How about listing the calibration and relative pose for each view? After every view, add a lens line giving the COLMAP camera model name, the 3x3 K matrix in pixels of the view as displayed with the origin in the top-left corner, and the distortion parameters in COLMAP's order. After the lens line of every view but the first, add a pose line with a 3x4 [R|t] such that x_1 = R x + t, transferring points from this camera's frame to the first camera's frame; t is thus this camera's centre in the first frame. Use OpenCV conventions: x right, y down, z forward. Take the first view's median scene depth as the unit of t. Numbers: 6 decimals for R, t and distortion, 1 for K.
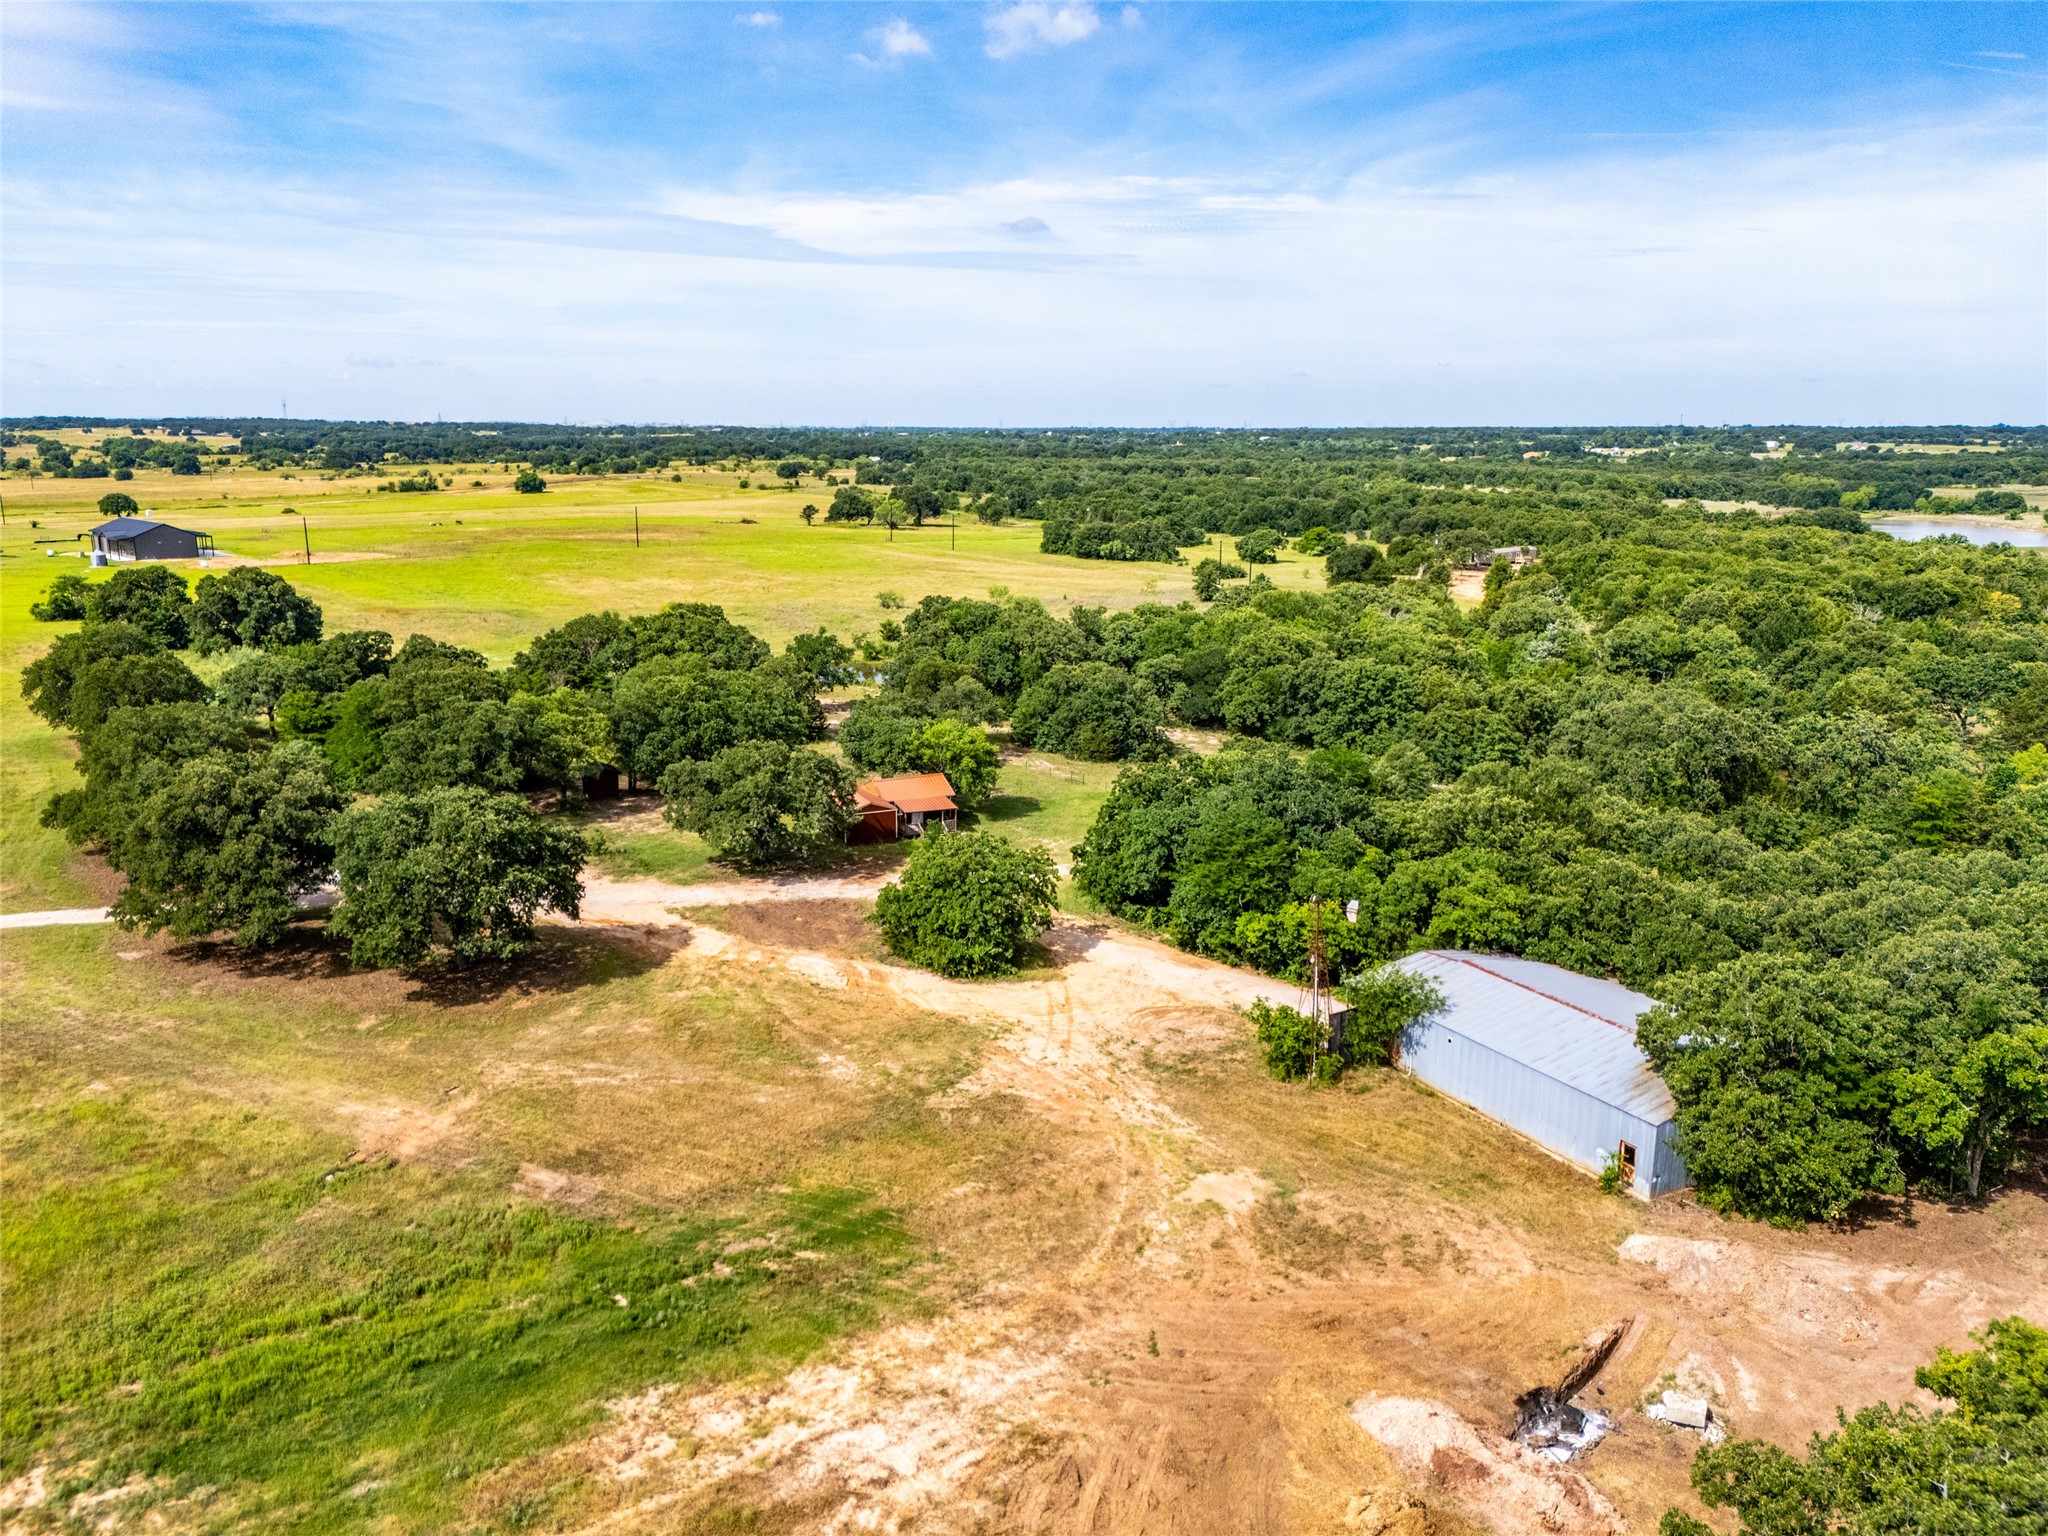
lens RADIAL K [[1522.8, 0, 1031.7], [0, 1522.8, 770.0], [0, 0, 1]] dist [0.068073, -0.058275]
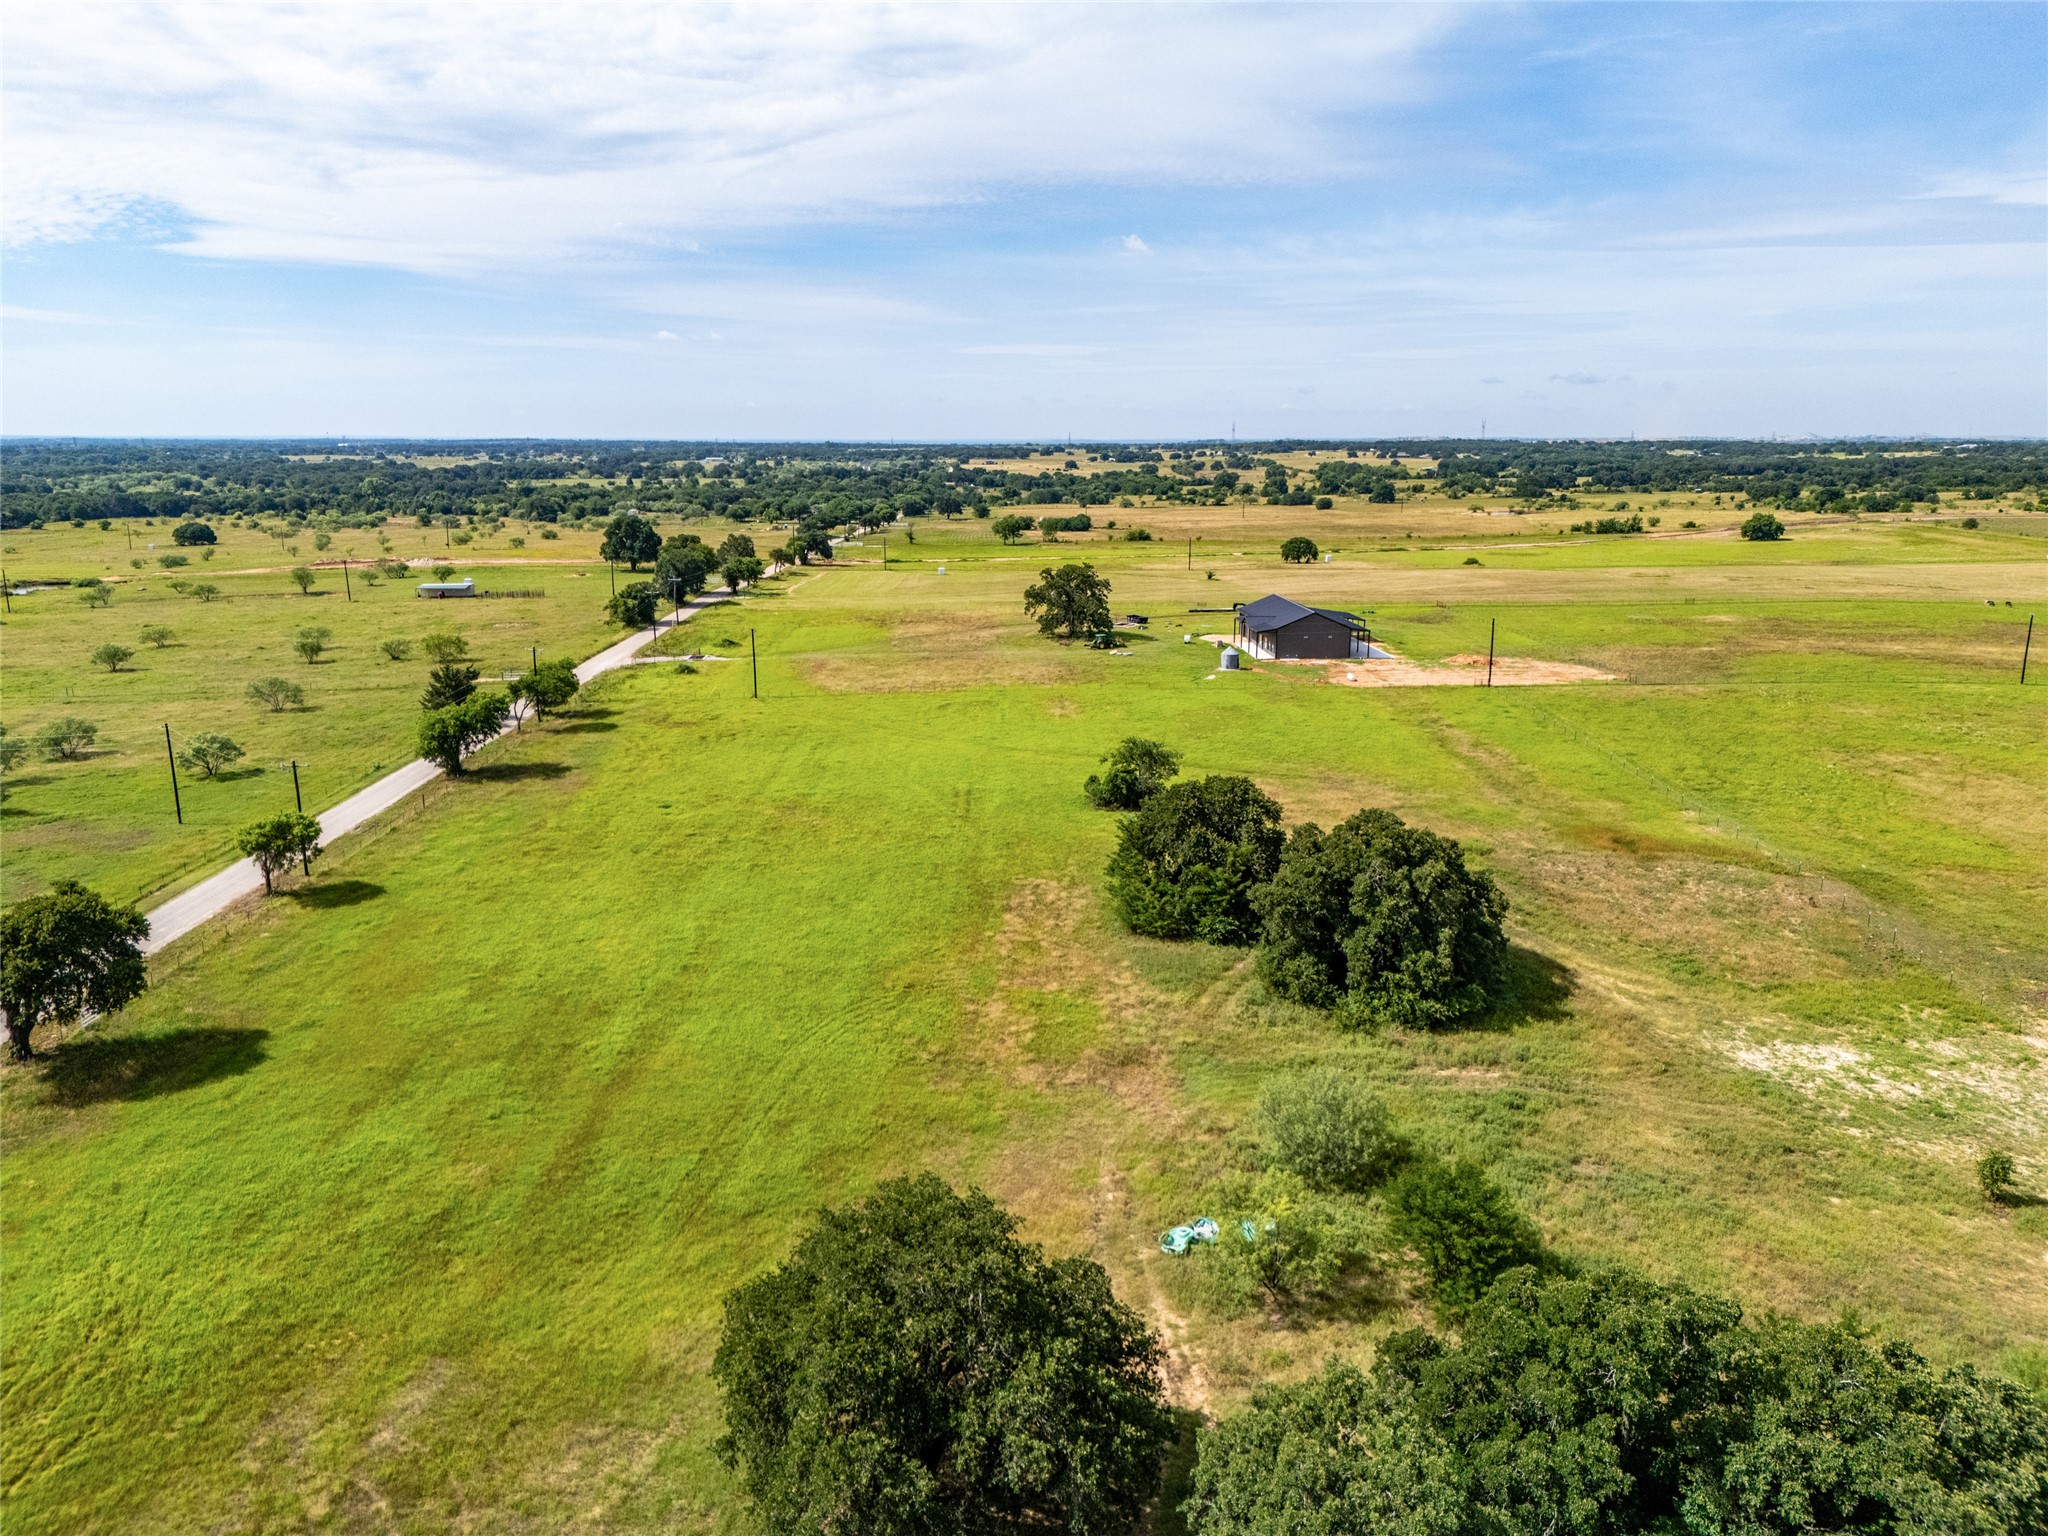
lens RADIAL K [[1522.8, 0, 1031.7], [0, 1522.8, 770.0], [0, 0, 1]] dist [0.068073, -0.058275]
pose [[0.752346, 0.138836, -0.643972, -0.056618], [-0.145053, 0.988461, 0.043641, -0.030515], [0.642600, 0.060577, 0.763804, 0.112246]]
